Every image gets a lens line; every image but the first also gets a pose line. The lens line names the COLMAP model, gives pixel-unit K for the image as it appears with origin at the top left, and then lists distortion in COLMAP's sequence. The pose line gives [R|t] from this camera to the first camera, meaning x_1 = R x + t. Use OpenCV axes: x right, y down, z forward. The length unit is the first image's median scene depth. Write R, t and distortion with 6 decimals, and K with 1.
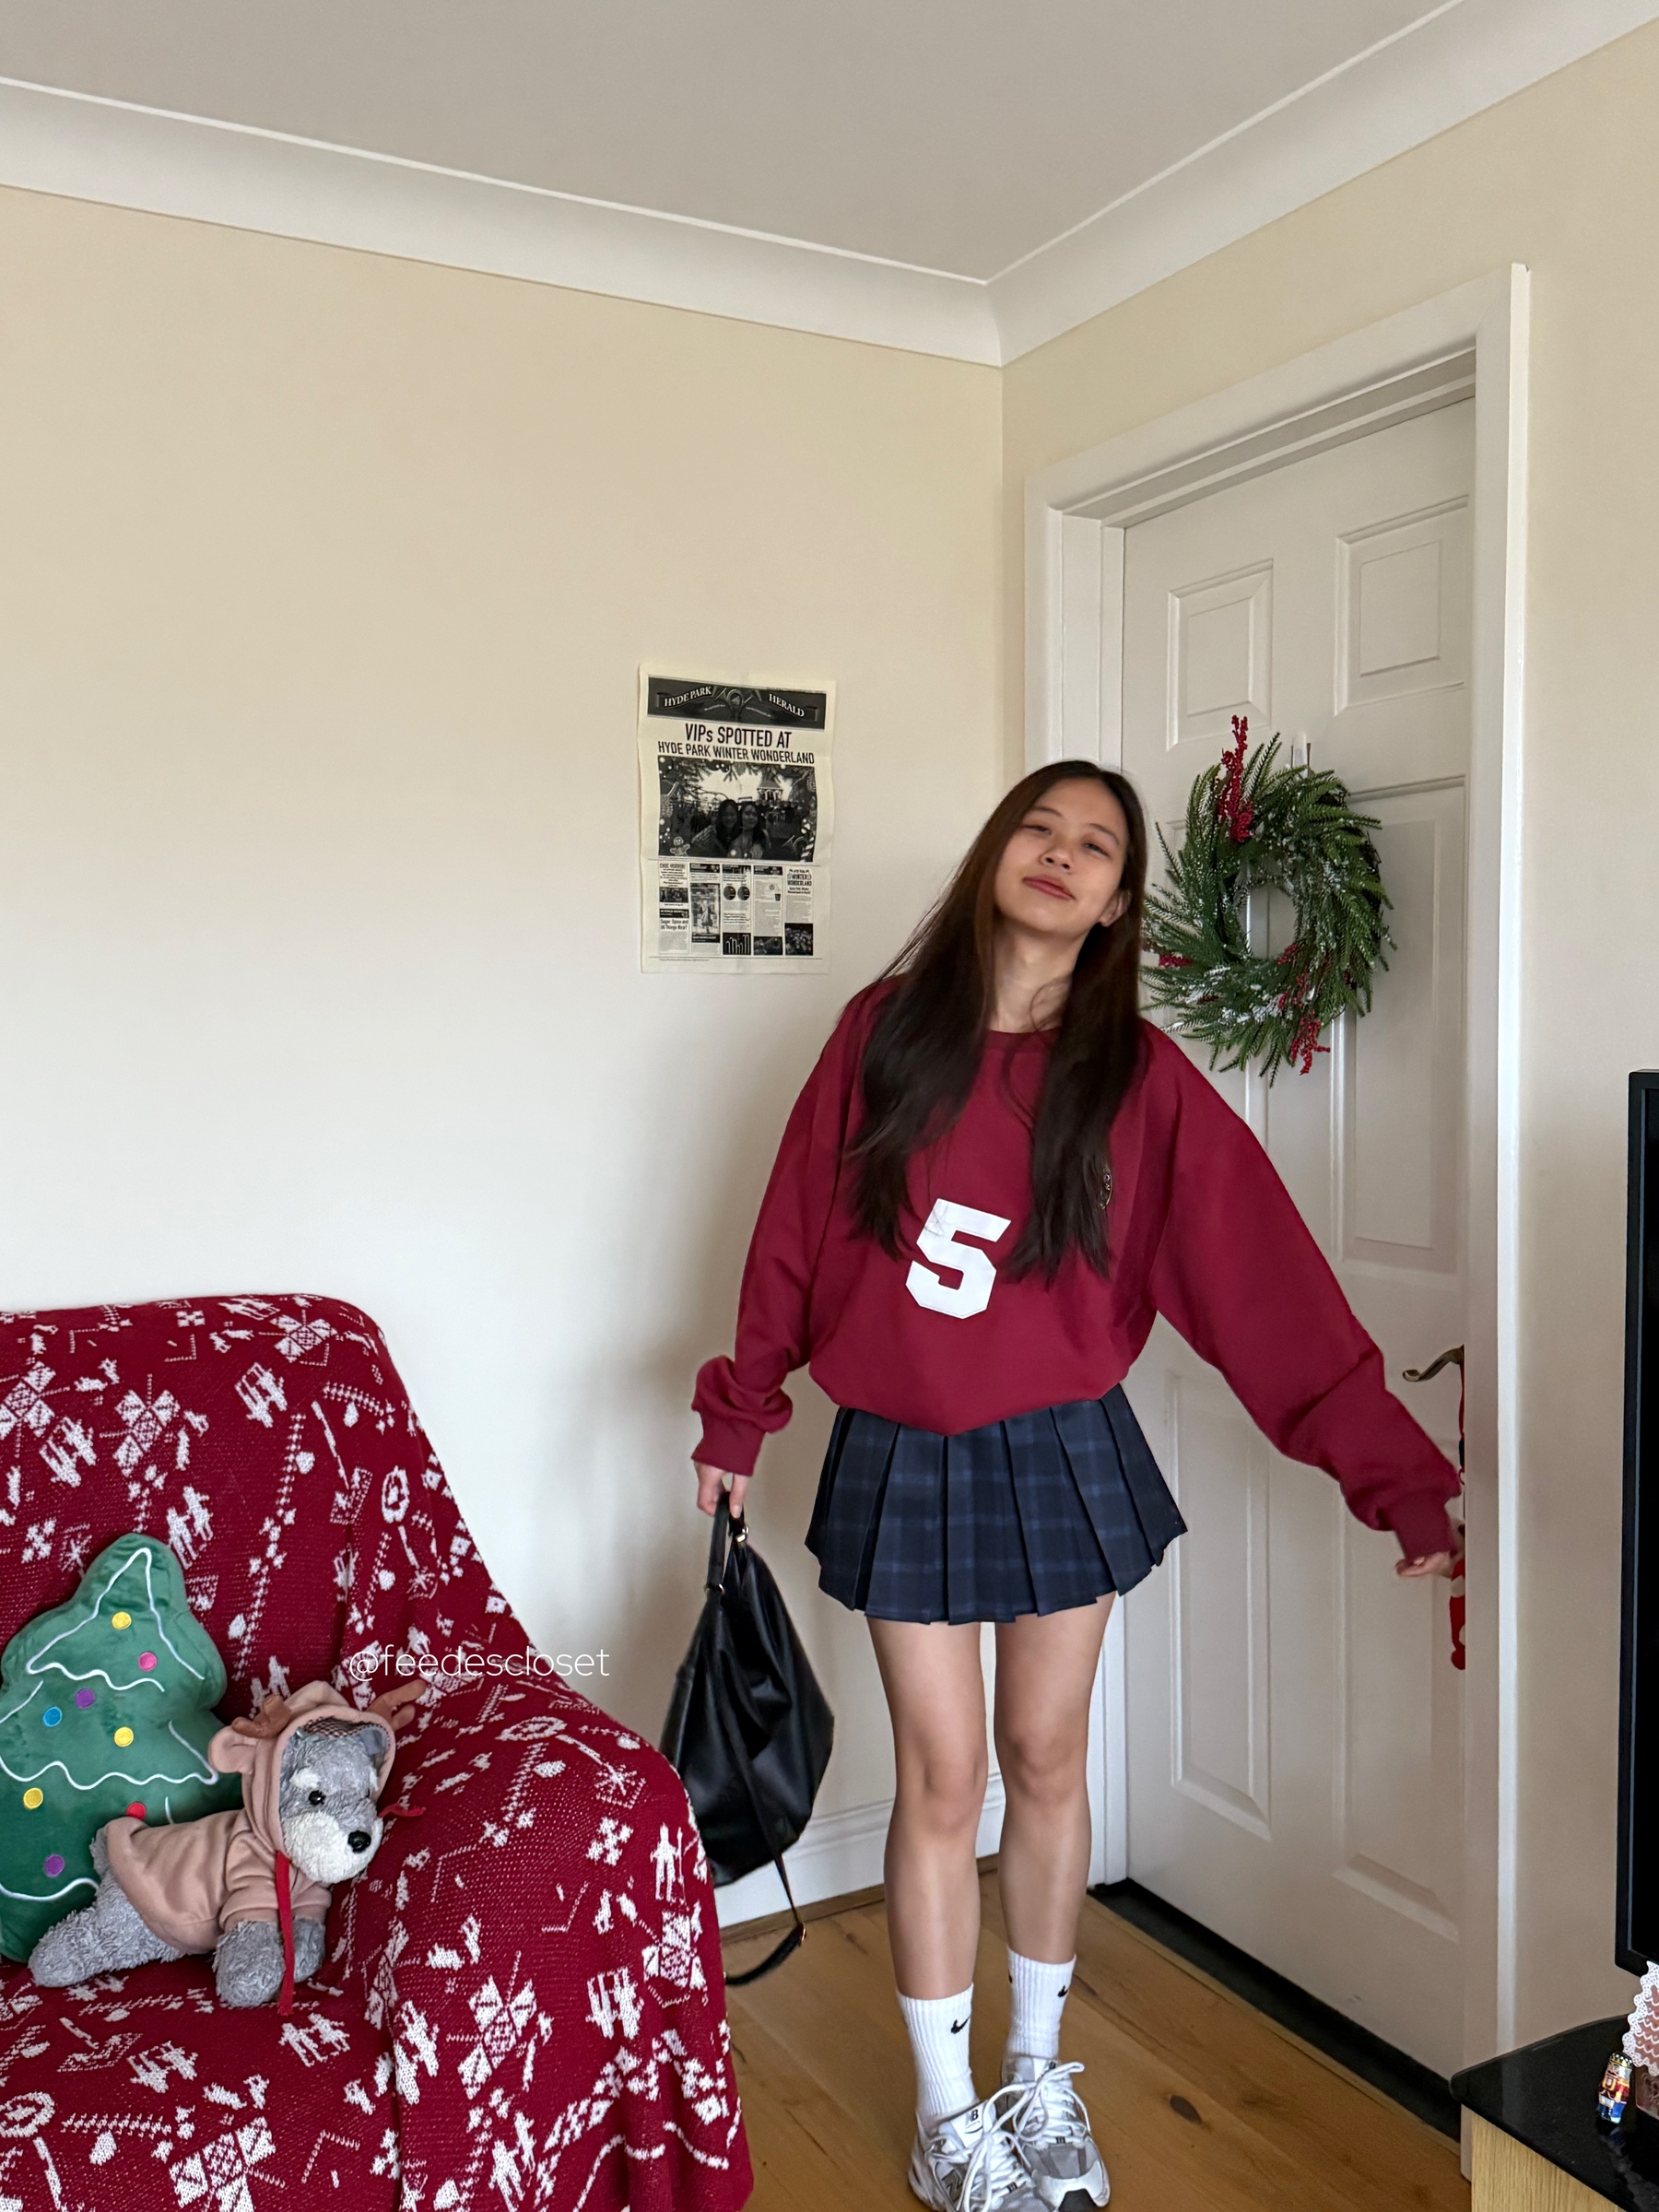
lens RADIAL K [[1939.4, 0, 856.2], [0, 1939.4, 1129.6], [0, 0, 1]] dist [0.158824, -0.127388]
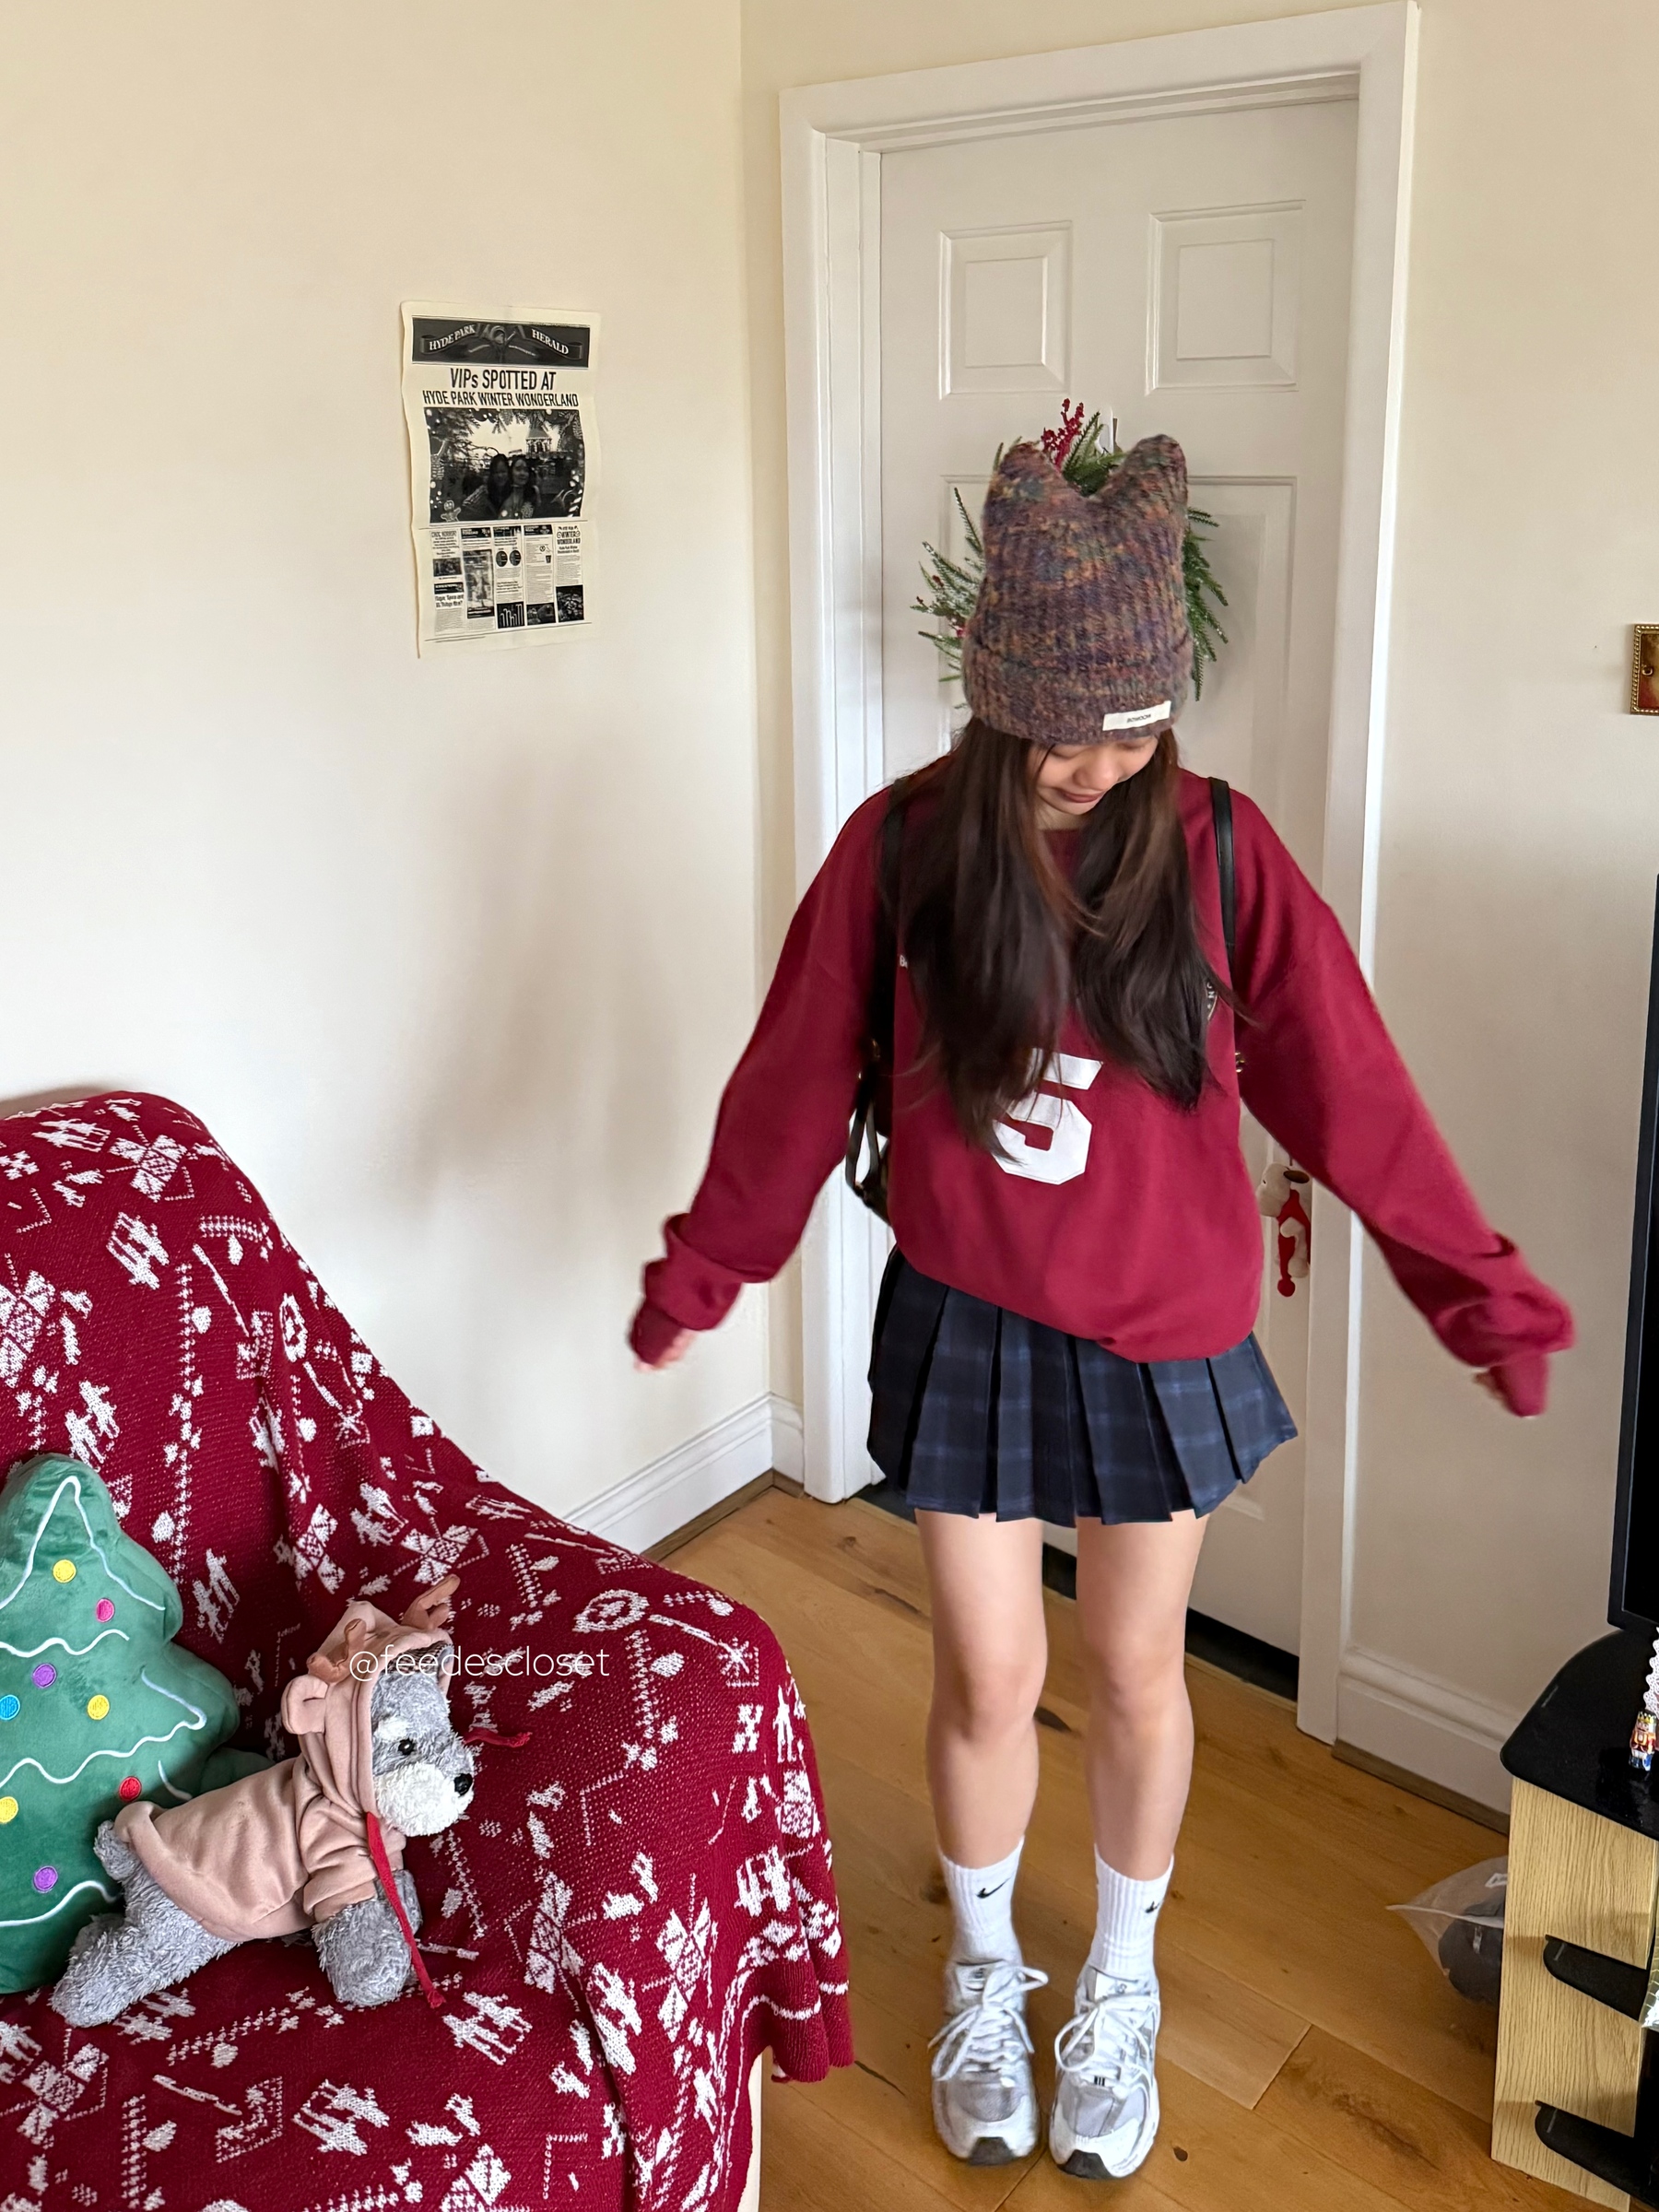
lens RADIAL K [[1897.7, 0, 886.4], [0, 1897.7, 835.0], [0, 0, 1]] dist [0.106277, -0.054177]
pose [[0.926453, -0.074910, 0.368881, -0.284892], [0.016989, 0.987320, 0.157830, -0.160494], [-0.376027, -0.139955, 0.915979, 0.137619]]
